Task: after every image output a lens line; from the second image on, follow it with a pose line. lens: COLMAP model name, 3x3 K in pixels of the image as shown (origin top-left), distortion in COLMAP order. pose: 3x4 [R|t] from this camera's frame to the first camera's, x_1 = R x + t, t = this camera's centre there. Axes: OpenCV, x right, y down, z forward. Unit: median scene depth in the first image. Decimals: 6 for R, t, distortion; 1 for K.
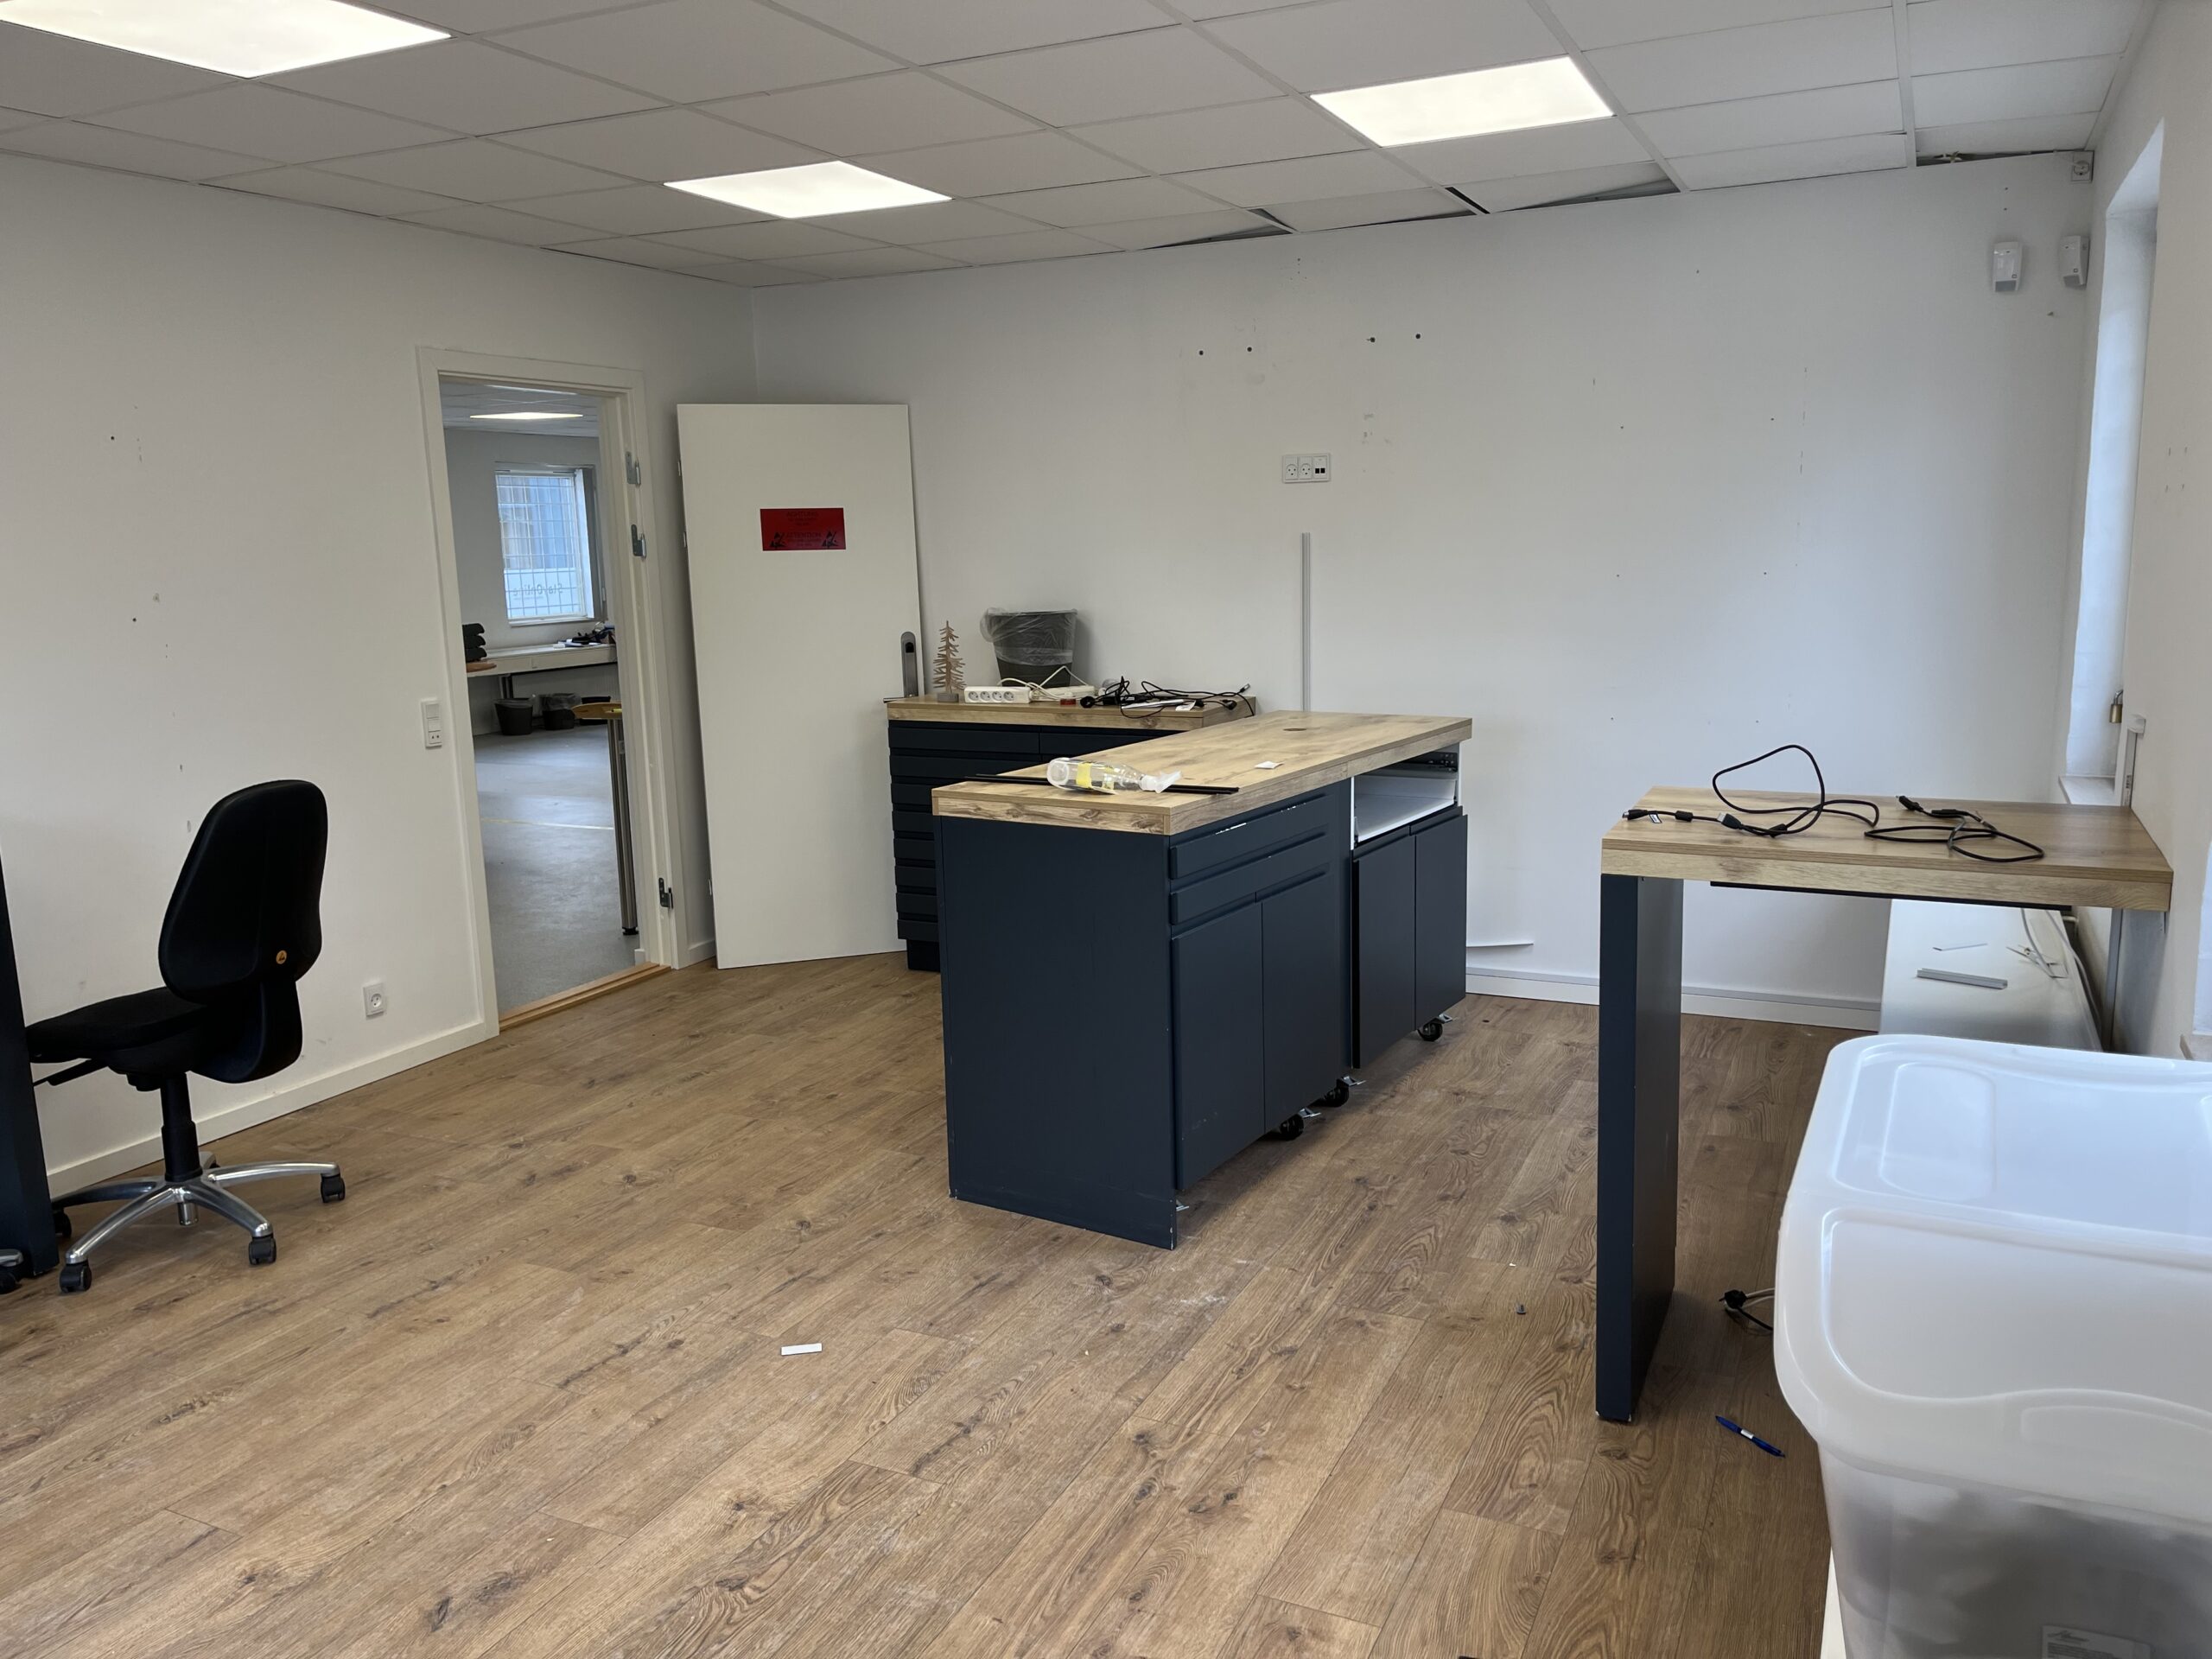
lens RADIAL K [[1682.1, 0, 1097.4], [0, 1682.1, 835.3], [0, 0, 1]] dist [0.093987, -0.124948]
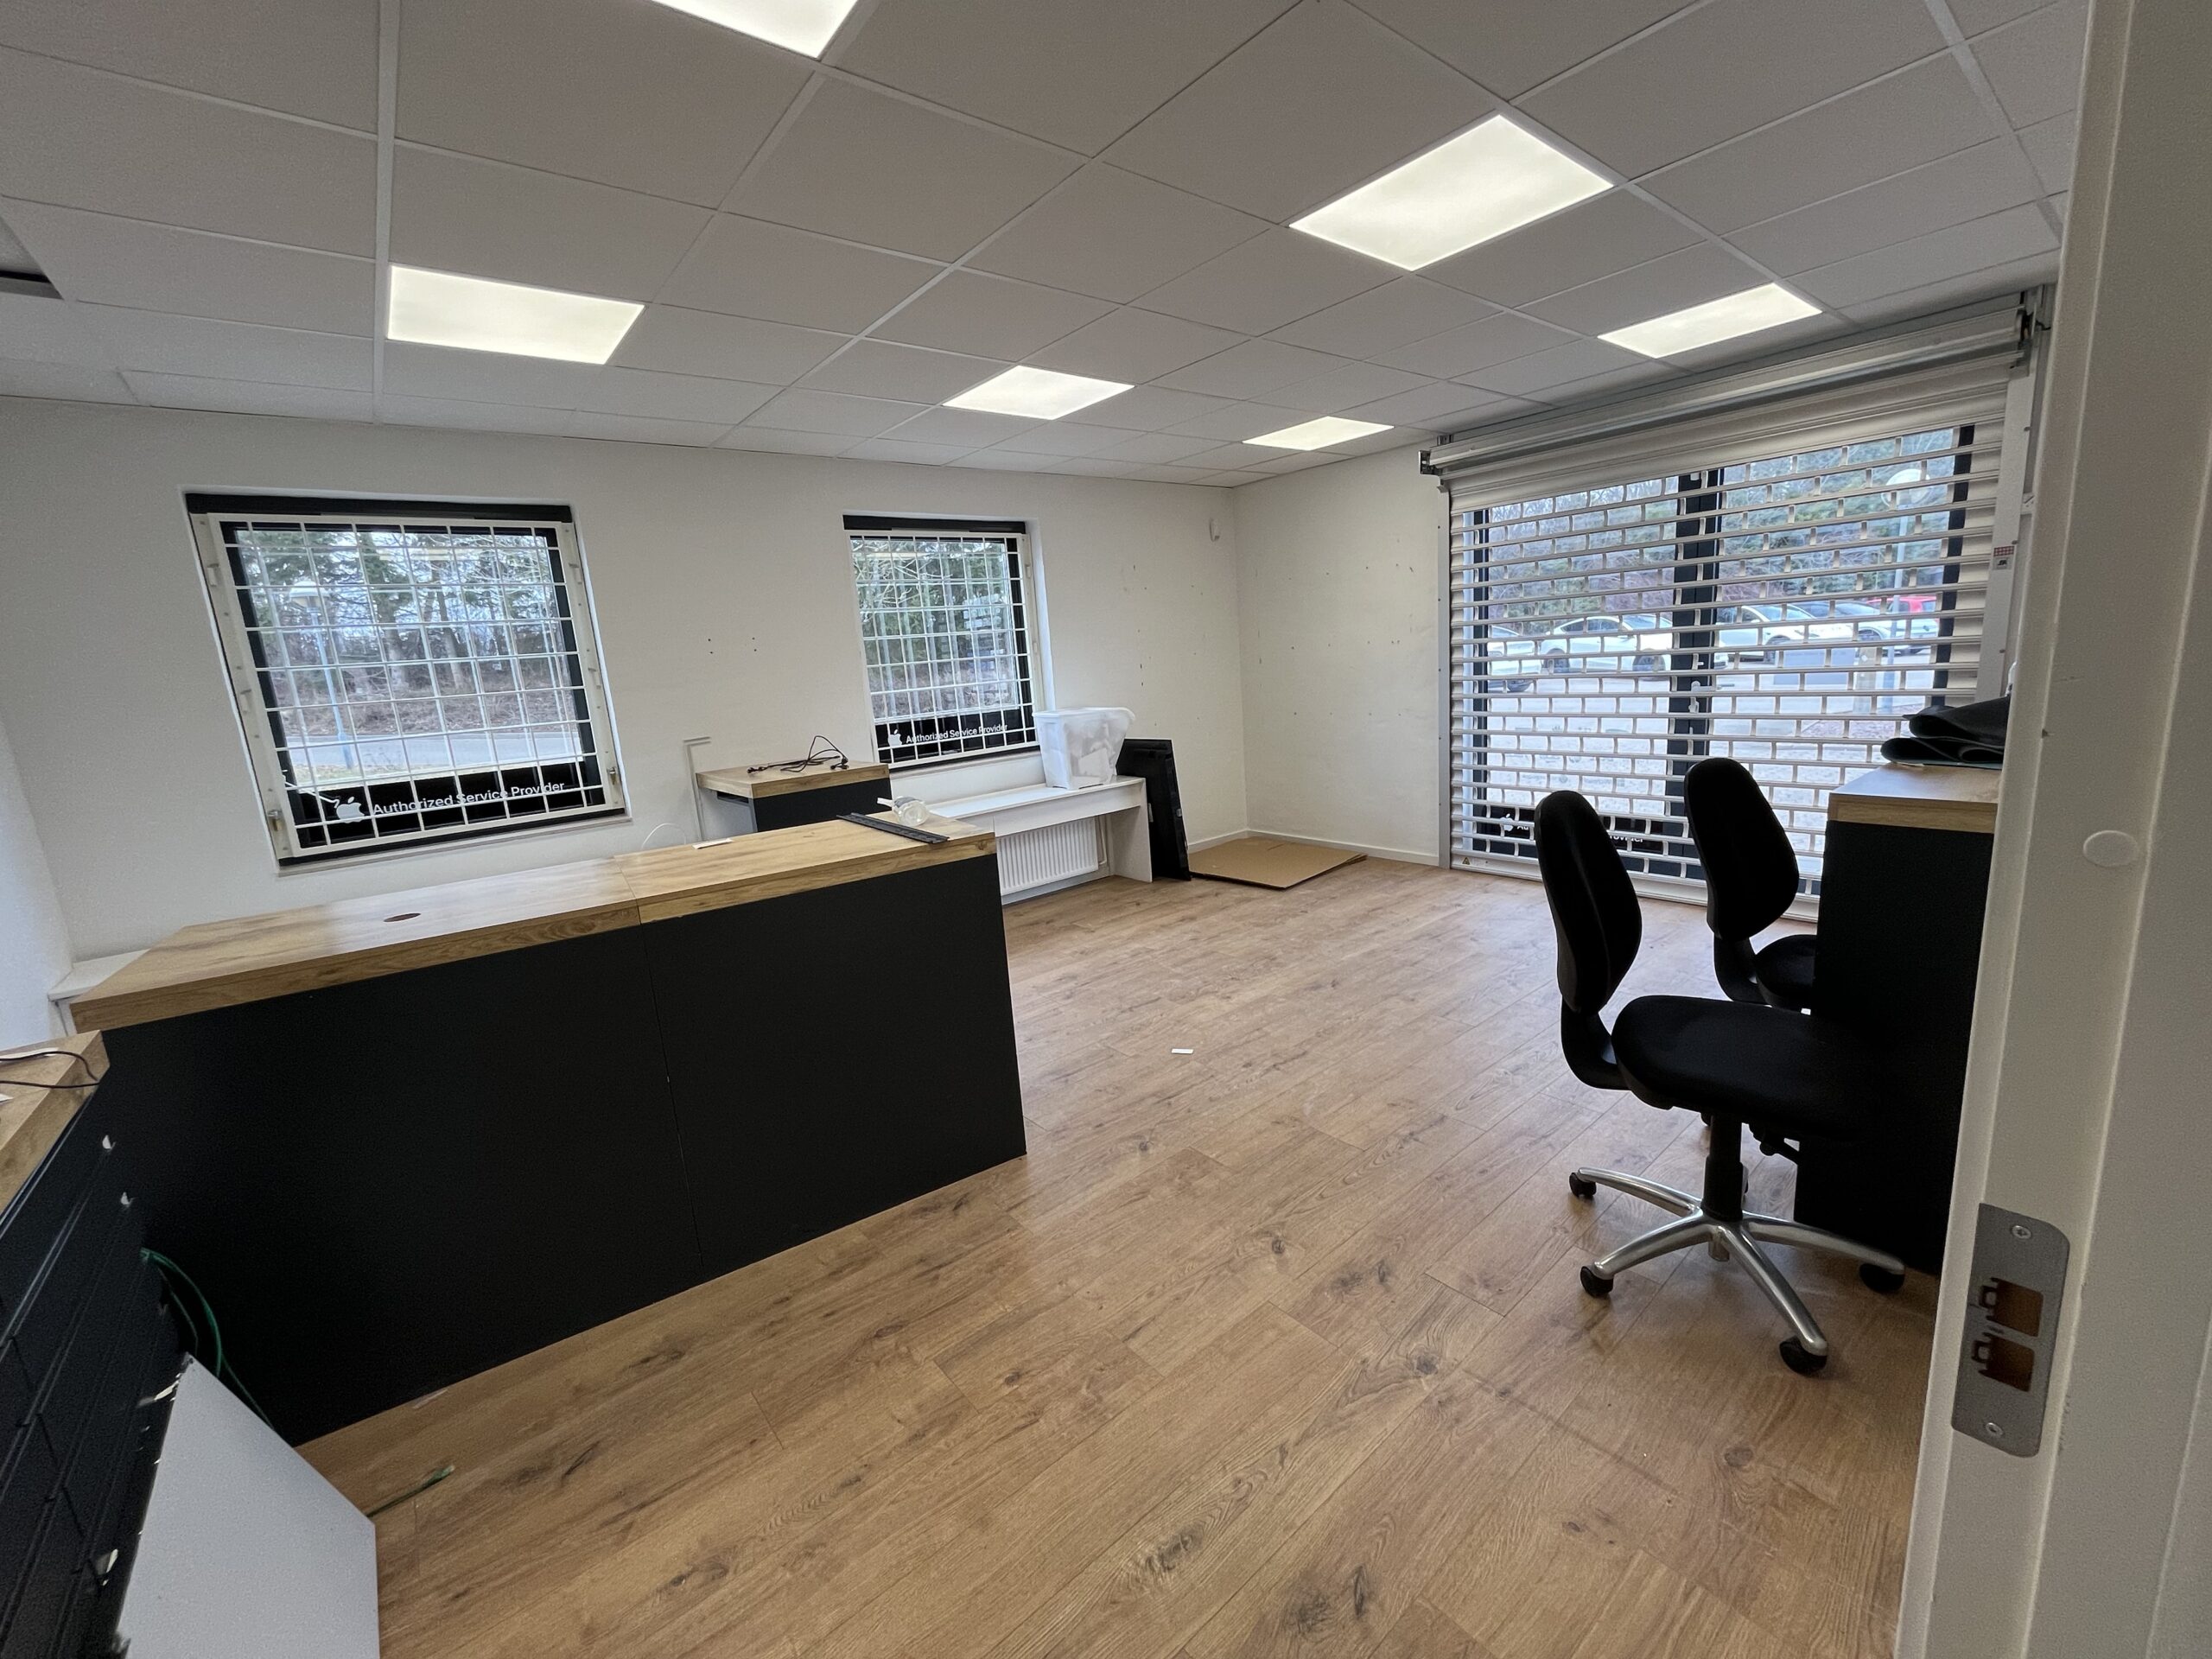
lens RADIAL K [[903.1, 0, 1106.0], [0, 903.1, 829.5], [0, 0, 1]] dist [0.002280, -0.000132]
pose [[-0.903289, 0.009229, 0.428932, -0.499113], [0.168902, 0.926684, 0.335752, -0.260446], [-0.394386, 0.375729, -0.838622, 1.680005]]
